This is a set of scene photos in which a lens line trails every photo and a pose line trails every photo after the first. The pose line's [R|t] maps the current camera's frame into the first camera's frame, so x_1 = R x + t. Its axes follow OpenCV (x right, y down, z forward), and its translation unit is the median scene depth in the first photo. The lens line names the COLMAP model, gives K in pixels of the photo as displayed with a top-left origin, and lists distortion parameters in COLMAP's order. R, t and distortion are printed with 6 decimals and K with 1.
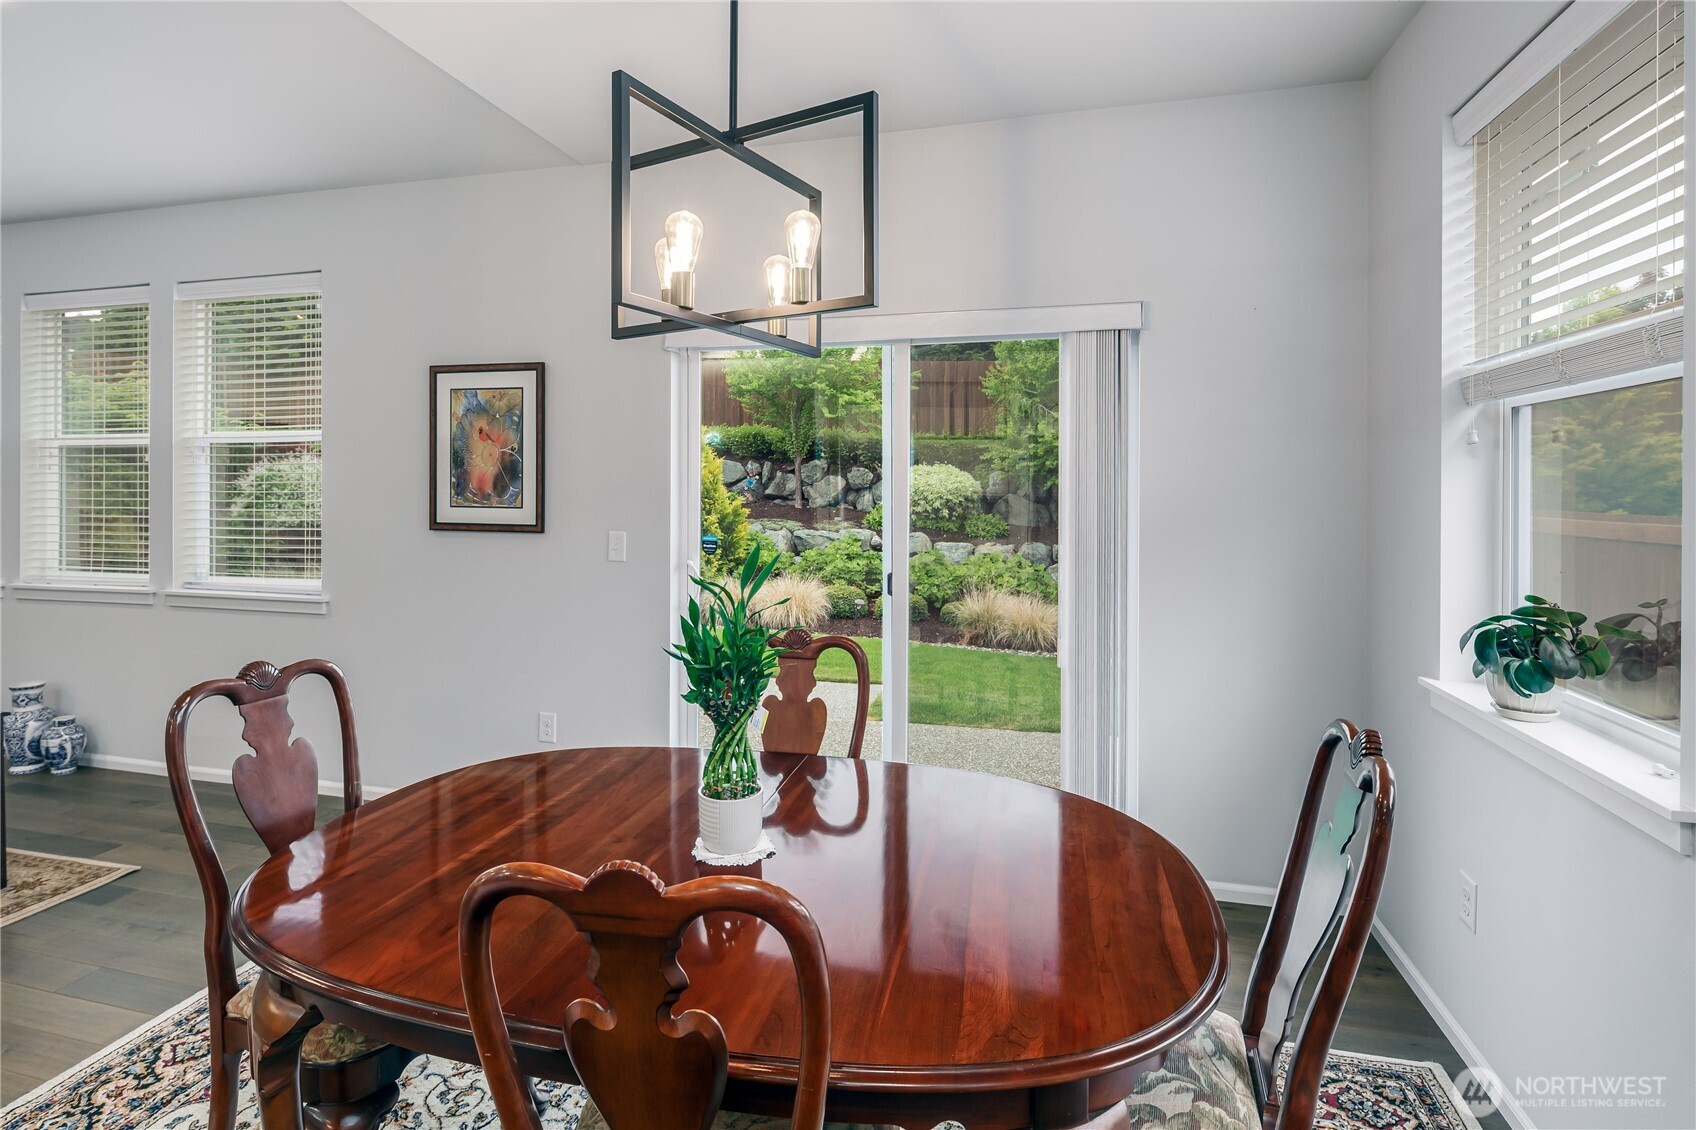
lens RADIAL K [[840.2, 0, 851.8], [0, 840.2, 491.9], [0, 0, 1]] dist [0.002851, -0.000537]
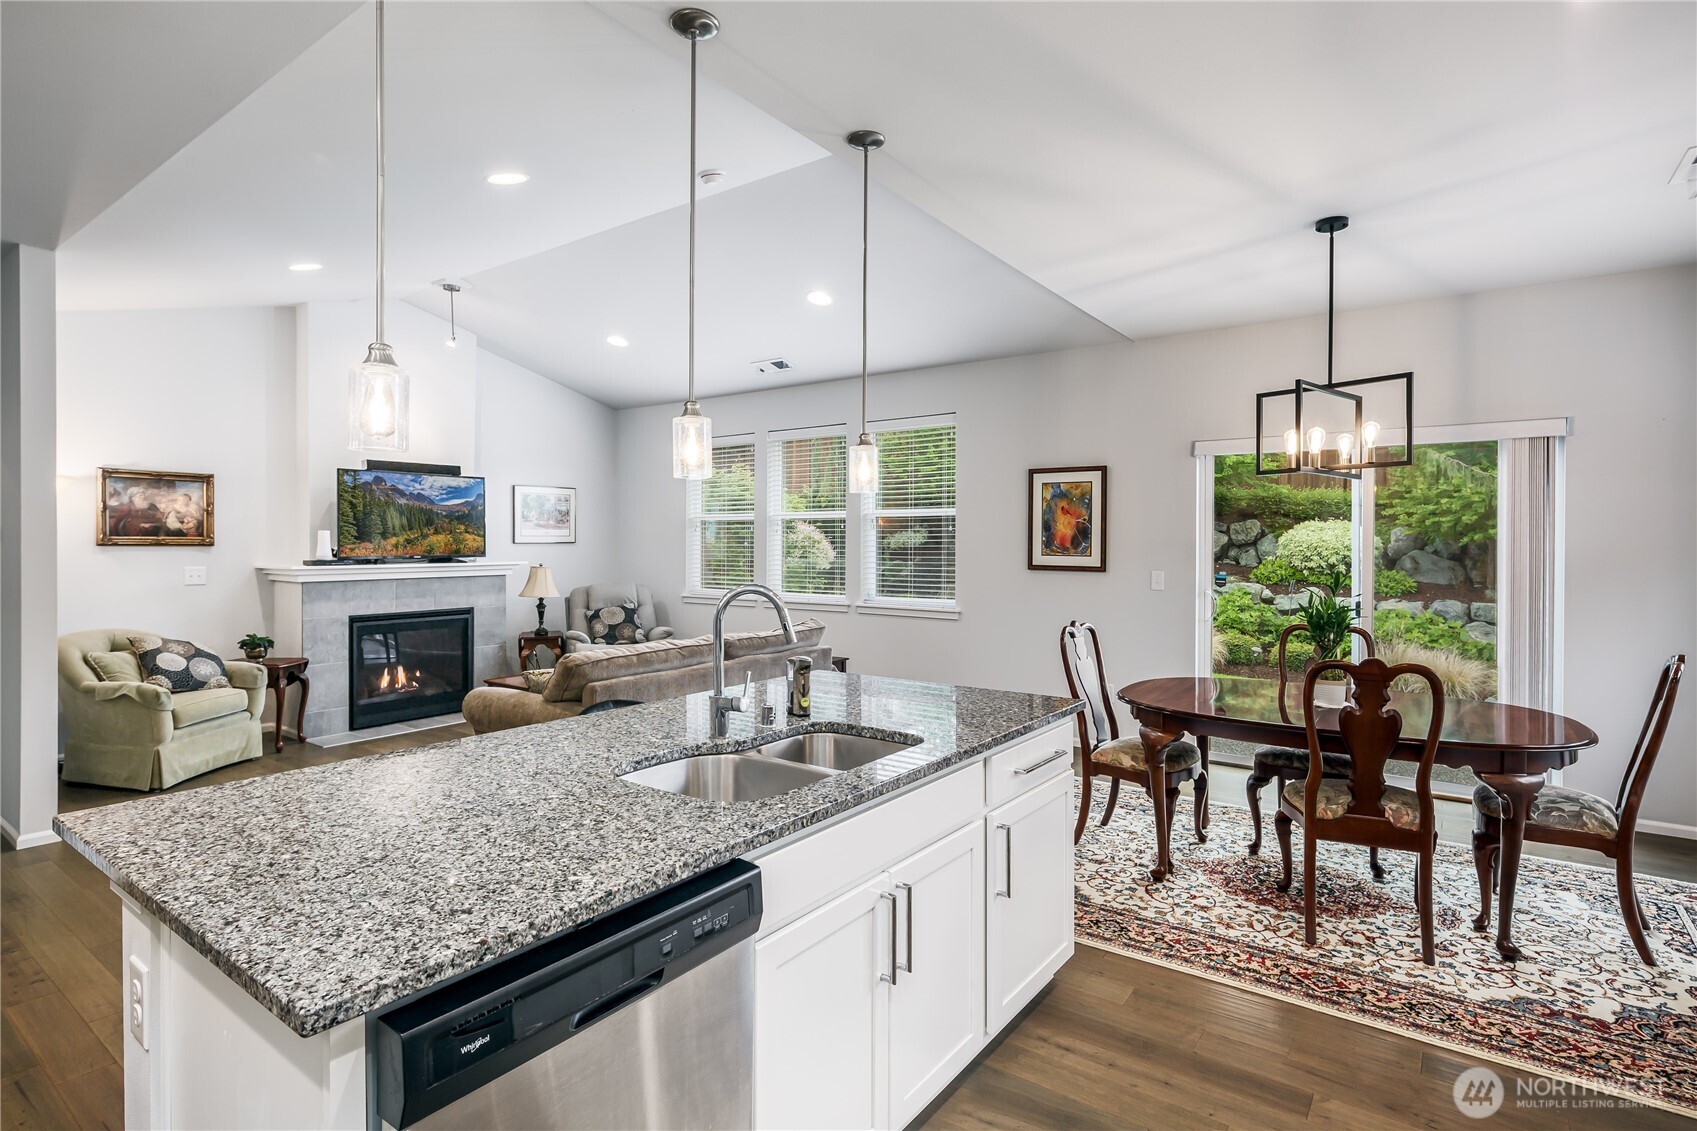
lens RADIAL K [[841.7, 0, 856.0], [0, 841.7, 550.4], [0, 0, 1]] dist [0.000617, -0.000898]
pose [[0.925514, 0.004838, -0.378681, -0.173540], [-0.003384, 0.999984, 0.004506, 0.001953], [0.378697, -0.002889, 0.925516, -0.583877]]
